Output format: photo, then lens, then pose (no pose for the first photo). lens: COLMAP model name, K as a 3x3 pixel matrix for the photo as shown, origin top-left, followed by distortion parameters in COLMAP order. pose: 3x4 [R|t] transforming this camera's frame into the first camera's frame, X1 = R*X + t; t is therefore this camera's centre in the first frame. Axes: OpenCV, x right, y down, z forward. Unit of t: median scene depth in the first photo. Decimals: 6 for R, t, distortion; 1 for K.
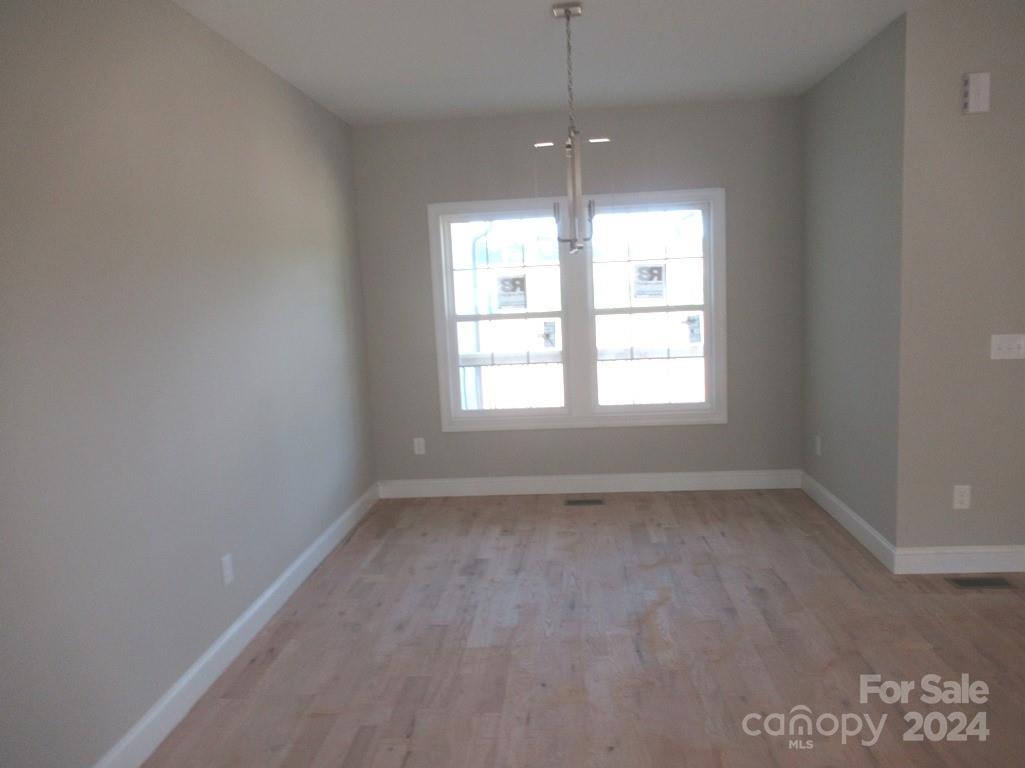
lens RADIAL K [[756.3, 0, 512.2], [0, 756.3, 381.3], [0, 0, 1]] dist [0.078585, -0.000598]
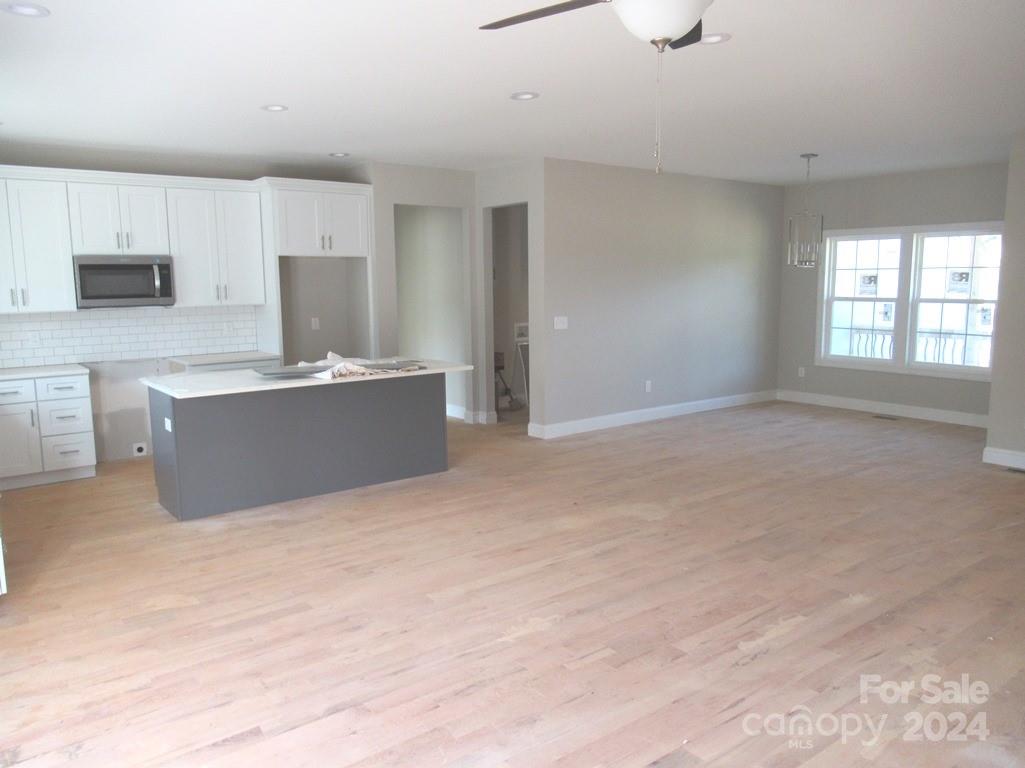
lens RADIAL K [[756.3, 0, 517.4], [0, 756.3, 384.1], [0, 0, 1]] dist [0.078585, -0.000598]
pose [[0.661128, 0.151521, -0.734813, 0.749884], [-0.117691, 0.988214, 0.097884, 0.019253], [0.740985, 0.021767, 0.671169, -0.656296]]
